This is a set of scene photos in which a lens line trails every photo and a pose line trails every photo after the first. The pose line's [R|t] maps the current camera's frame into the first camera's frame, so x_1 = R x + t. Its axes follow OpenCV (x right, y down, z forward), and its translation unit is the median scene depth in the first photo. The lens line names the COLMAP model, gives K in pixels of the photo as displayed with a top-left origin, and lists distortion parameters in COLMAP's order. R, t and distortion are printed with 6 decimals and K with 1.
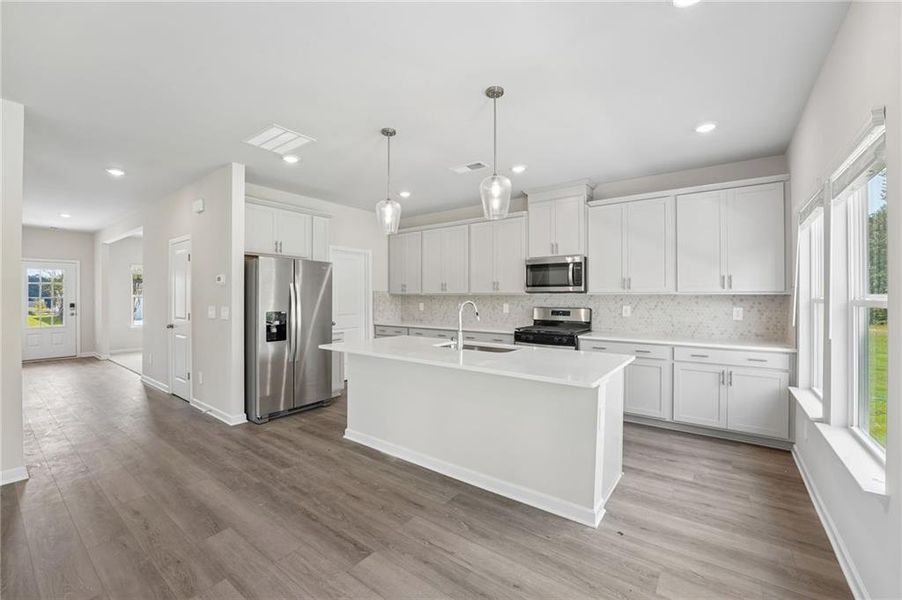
lens RADIAL K [[368.4, 0, 444.3], [0, 368.4, 298.5], [0, 0, 1]] dist [-0.030177, 0.003727]
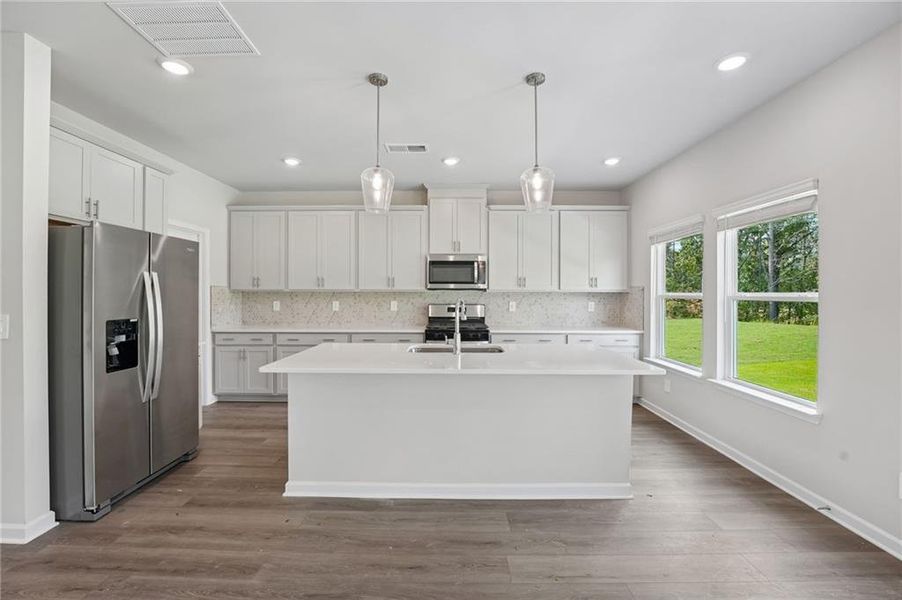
lens RADIAL K [[368.4, 0, 446.3], [0, 368.4, 295.2], [0, 0, 1]] dist [-0.030177, 0.003727]
pose [[0.805177, -0.002584, 0.593029, -0.409095], [0.002105, 0.999997, 0.001499, -0.002681], [-0.593031, 0.000041, 0.805179, 0.245934]]
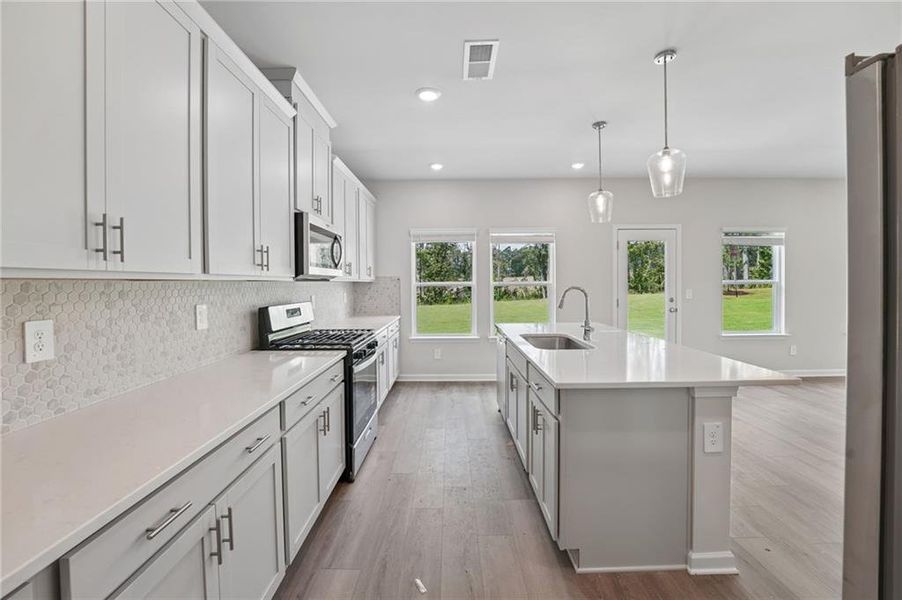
lens RADIAL K [[368.4, 0, 446.5], [0, 368.4, 289.4], [0, 0, 1]] dist [-0.030177, 0.003727]
pose [[-0.598759, -0.010304, 0.800863, -0.391390], [0.012057, 0.999688, 0.021877, -0.008987], [-0.800839, 0.022755, -0.598448, 1.494920]]
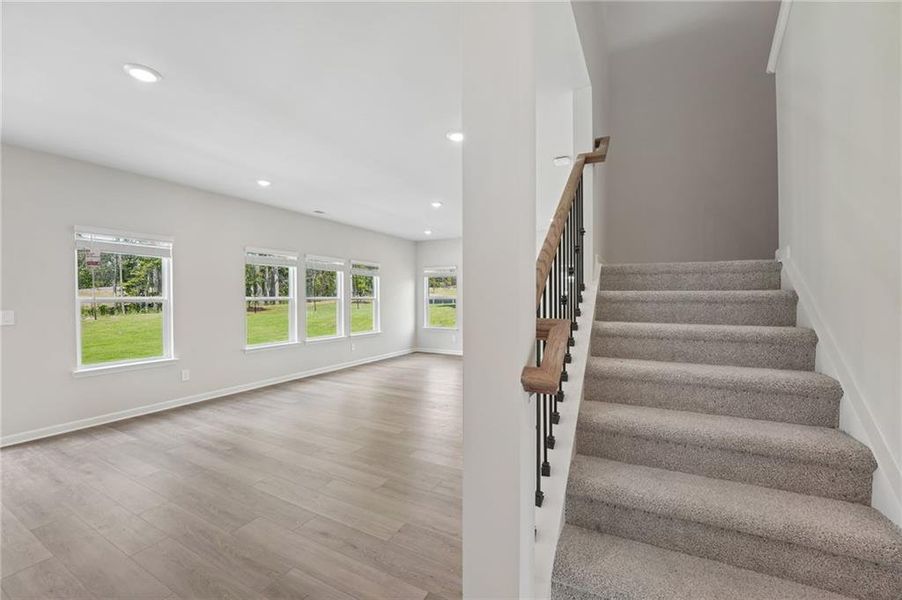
lens RADIAL K [[368.4, 0, 443.6], [0, 368.4, 301.1], [0, 0, 1]] dist [-0.030177, 0.003727]
pose [[-0.989387, 0.000939, -0.145304, -0.782284], [-0.001266, 0.999885, 0.015081, -0.006247], [0.145301, 0.015105, -0.989272, 0.982311]]
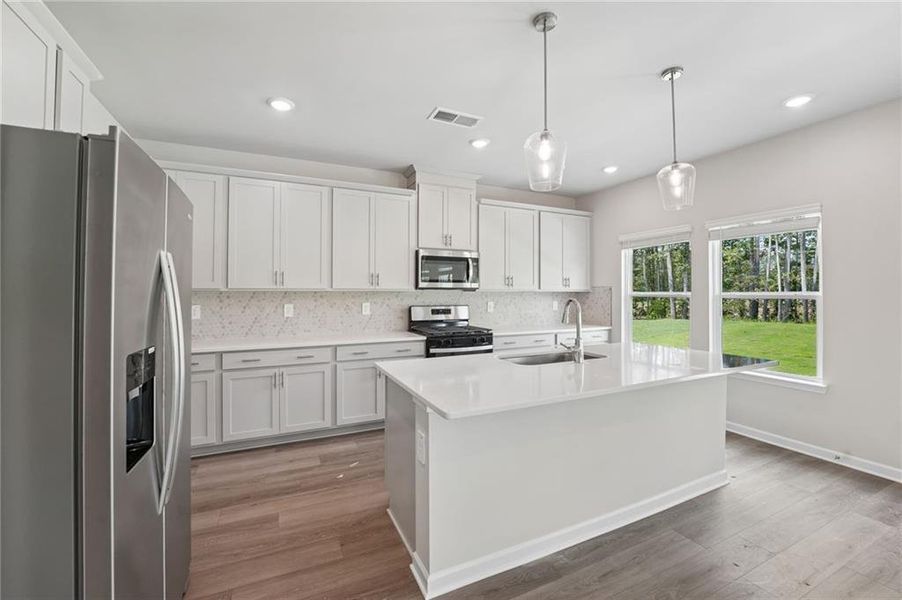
lens RADIAL K [[368.4, 0, 447.2], [0, 368.4, 292.8], [0, 0, 1]] dist [-0.030177, 0.003727]
pose [[0.471382, -0.000029, 0.881929, -0.625470], [0.005273, 0.999982, -0.002786, -0.005652], [-0.881913, 0.005963, 0.471374, 0.717679]]
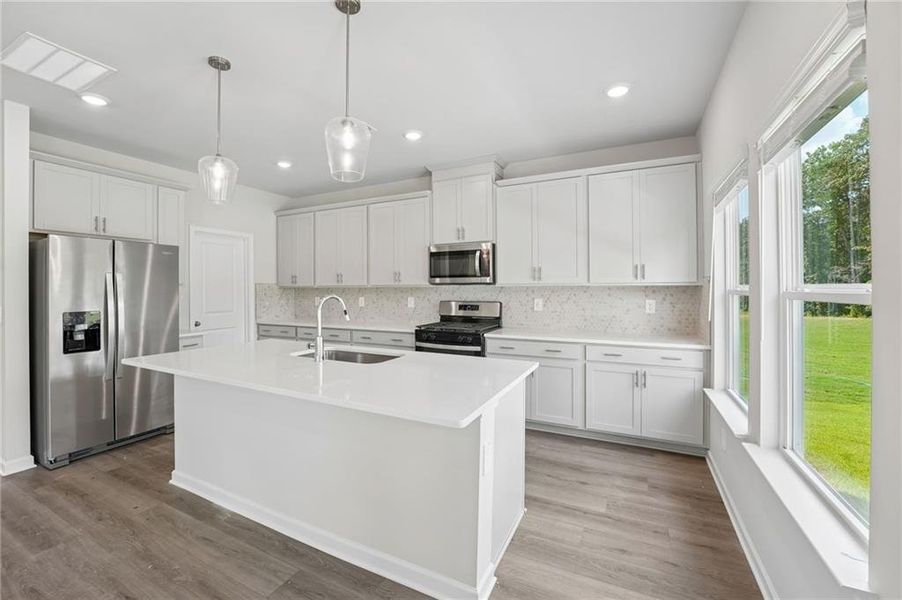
lens RADIAL K [[368.4, 0, 445.0], [0, 368.4, 291.2], [0, 0, 1]] dist [-0.030177, 0.003727]
pose [[0.983589, -0.006248, 0.180318, 0.130832], [0.006036, 0.999980, 0.001725, -0.001502], [-0.180325, -0.000608, 0.983607, 0.181831]]
